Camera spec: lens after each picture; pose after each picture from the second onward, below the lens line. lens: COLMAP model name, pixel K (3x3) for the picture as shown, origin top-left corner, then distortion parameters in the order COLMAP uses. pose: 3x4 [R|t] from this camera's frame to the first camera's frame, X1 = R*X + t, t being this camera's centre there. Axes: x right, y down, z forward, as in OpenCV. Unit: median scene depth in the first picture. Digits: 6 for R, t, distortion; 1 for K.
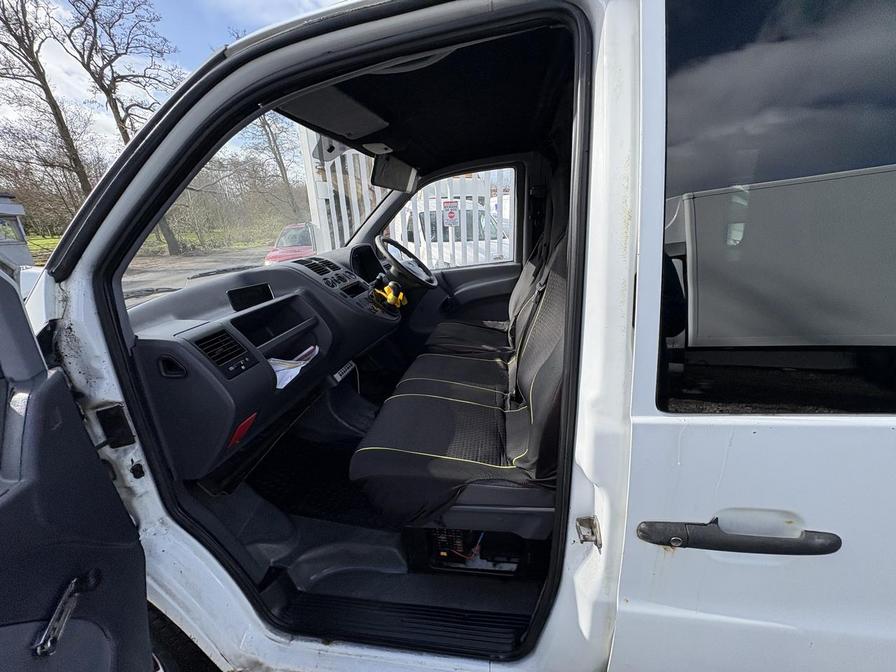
lens RADIAL K [[352.5, 0, 446.1], [0, 352.5, 335.6], [0, 0, 1]] dist [-0.004525, 0.000813]
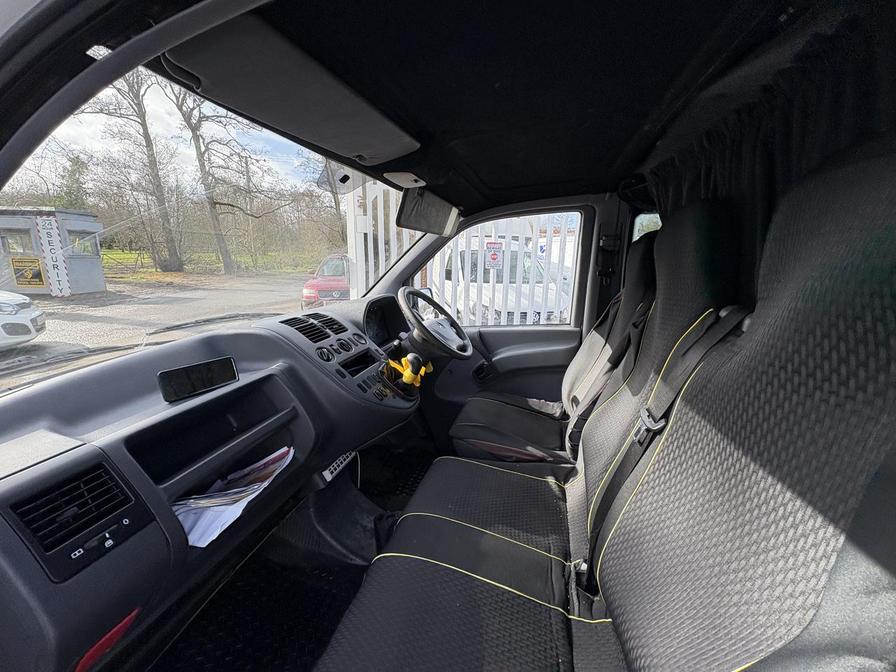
lens RADIAL K [[352.5, 0, 442.2], [0, 352.5, 337.2], [0, 0, 1]] dist [-0.004525, 0.000813]
pose [[0.990950, 0.080371, -0.107510, -0.010263], [-0.089378, 0.992637, -0.081756, -0.113100], [0.100147, 0.090625, 0.990837, 0.228225]]
